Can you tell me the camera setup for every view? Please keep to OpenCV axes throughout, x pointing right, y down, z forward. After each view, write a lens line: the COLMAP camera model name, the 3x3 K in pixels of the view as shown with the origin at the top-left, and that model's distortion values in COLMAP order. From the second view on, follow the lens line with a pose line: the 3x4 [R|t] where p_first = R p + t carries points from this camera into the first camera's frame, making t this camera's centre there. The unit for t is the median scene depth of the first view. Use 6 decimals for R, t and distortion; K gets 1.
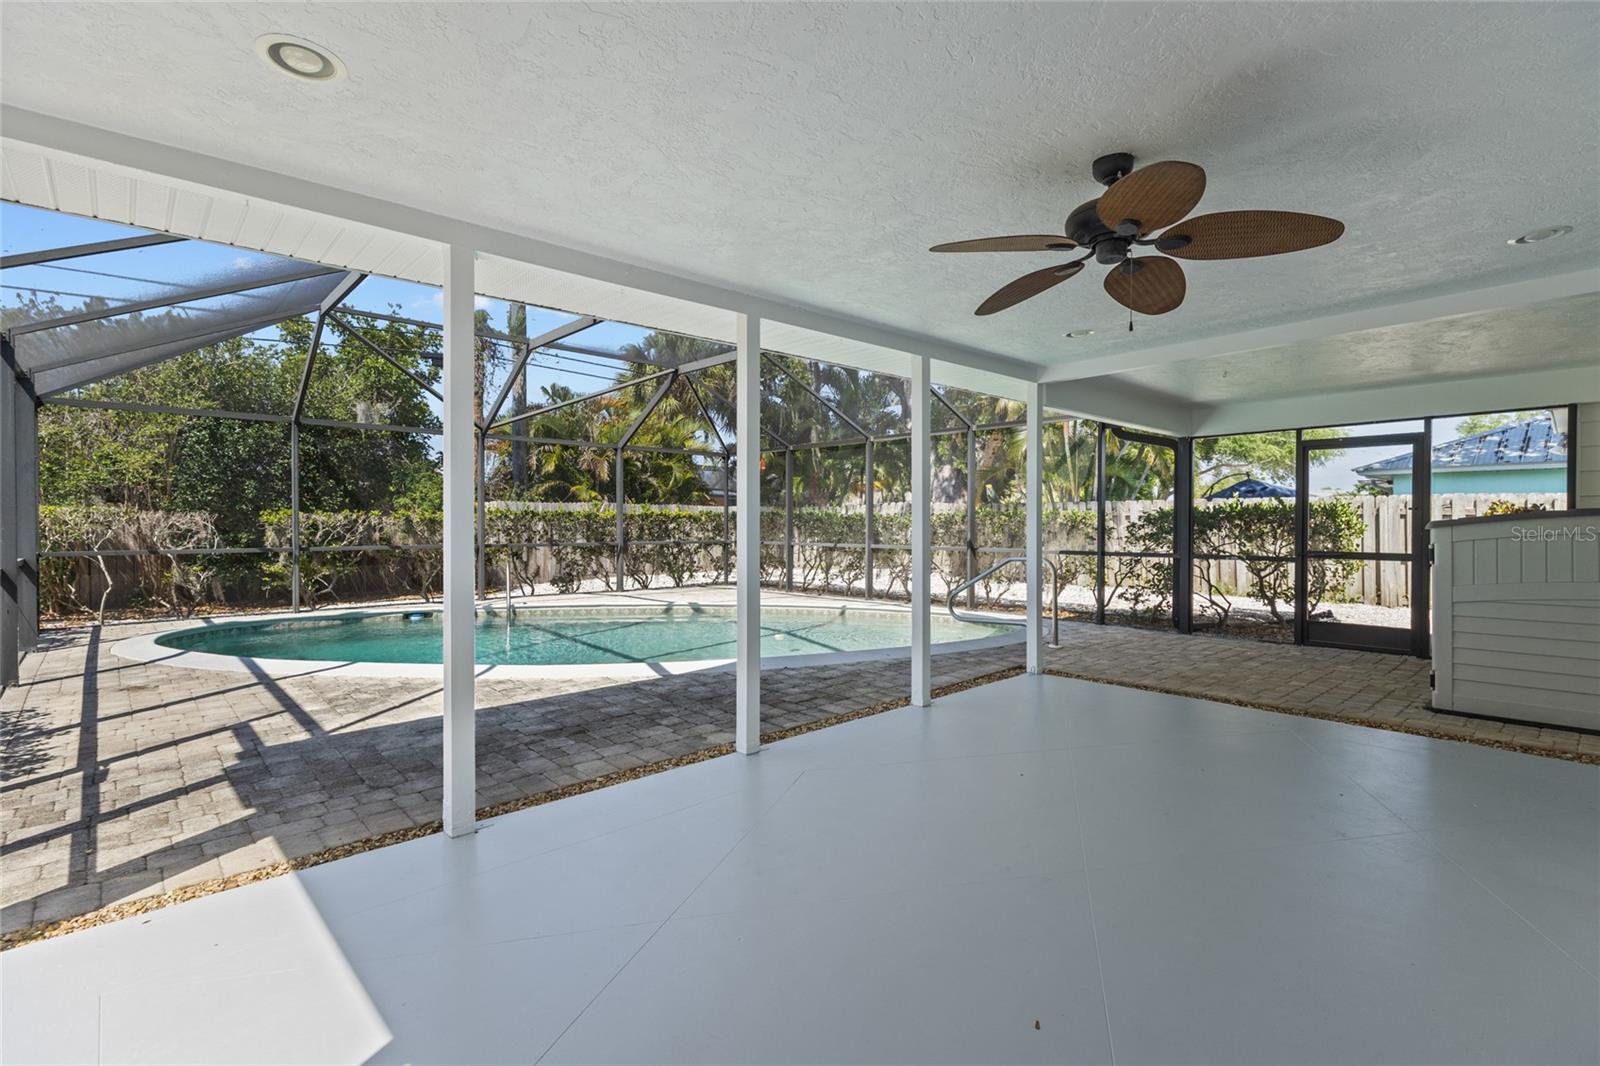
lens RADIAL K [[739.9, 0, 793.5], [0, 739.9, 517.8], [0, 0, 1]] dist [0.003159, 0.000351]
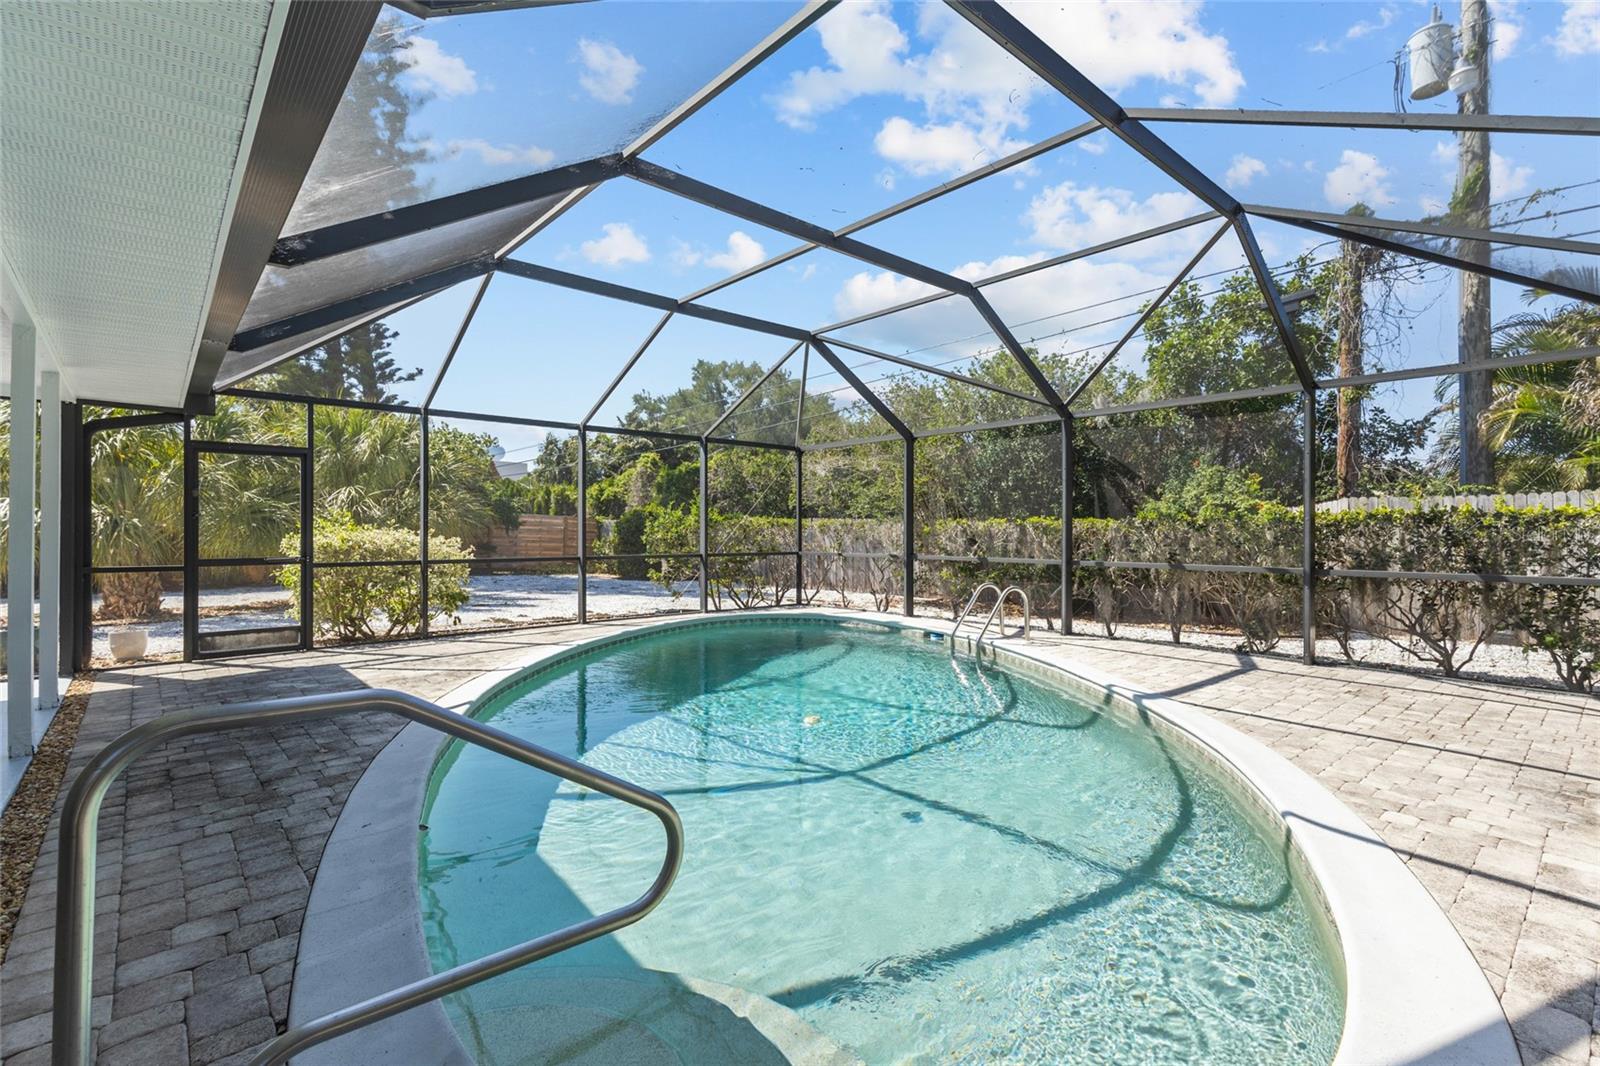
lens RADIAL K [[739.9, 0, 805.1], [0, 739.9, 528.2], [0, 0, 1]] dist [0.003159, 0.000351]
pose [[-0.024596, -0.004242, -0.999688, 0.367525], [0.006001, 0.999972, -0.004390, 0.005140], [0.999679, -0.006107, -0.024569, 0.816563]]
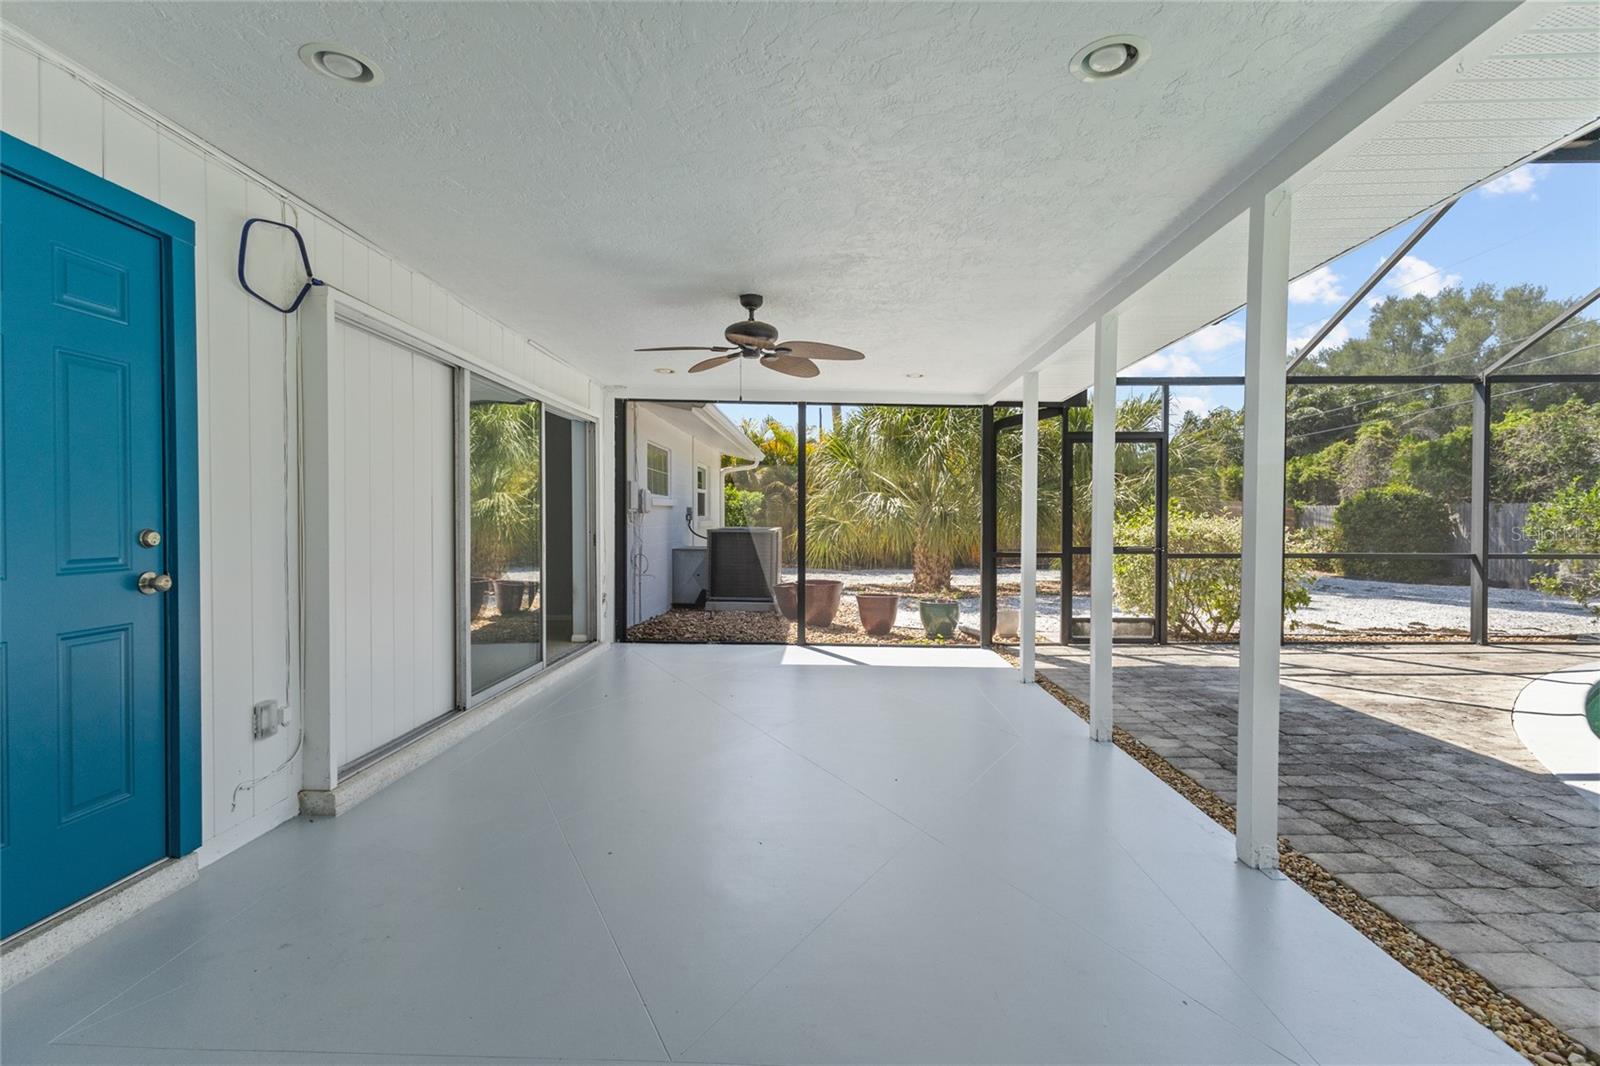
lens RADIAL K [[739.9, 0, 794.9], [0, 739.9, 537.7], [0, 0, 1]] dist [0.003159, 0.000351]
pose [[-0.707383, 0.016890, -0.706629, 0.380986], [0.002914, 0.999776, 0.020980, 0.003409], [0.706824, 0.012782, -0.707274, 0.554227]]
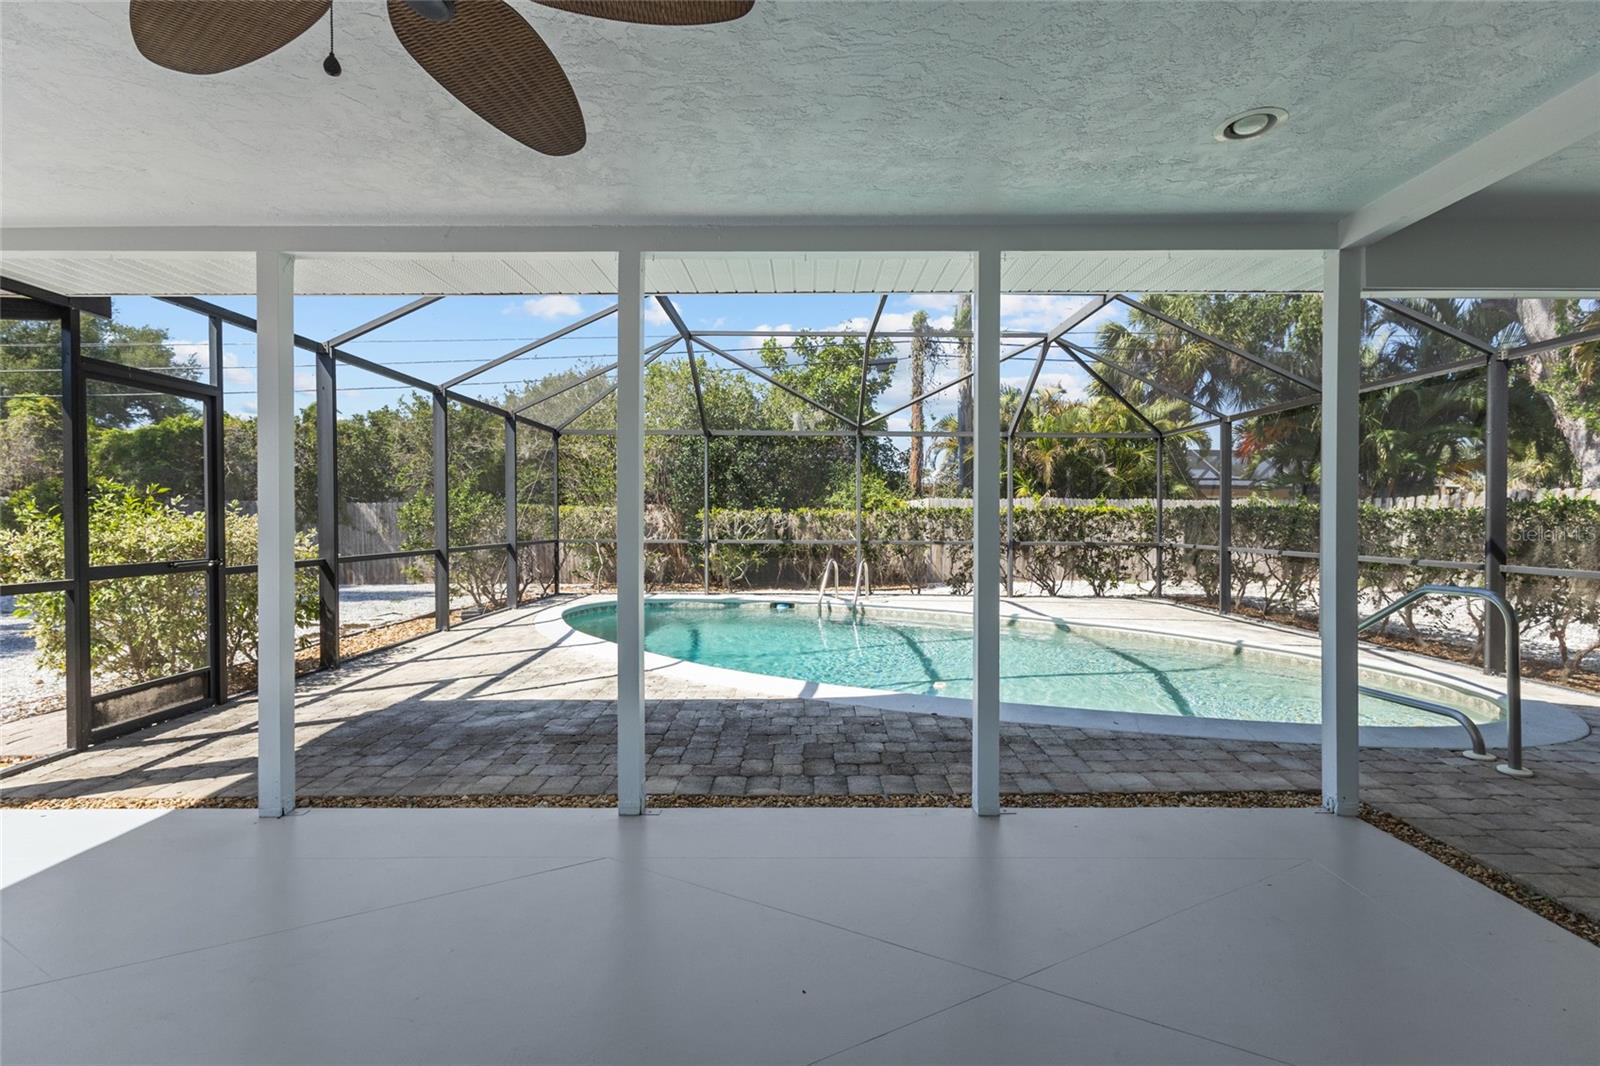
lens RADIAL K [[739.9, 0, 811.4], [0, 739.9, 531.4], [0, 0, 1]] dist [0.003159, 0.000351]
pose [[0.738798, 0.014319, -0.673774, 0.237766], [0.000600, 0.999760, 0.021904, 0.000460], [0.673926, -0.016587, 0.738612, 0.216339]]
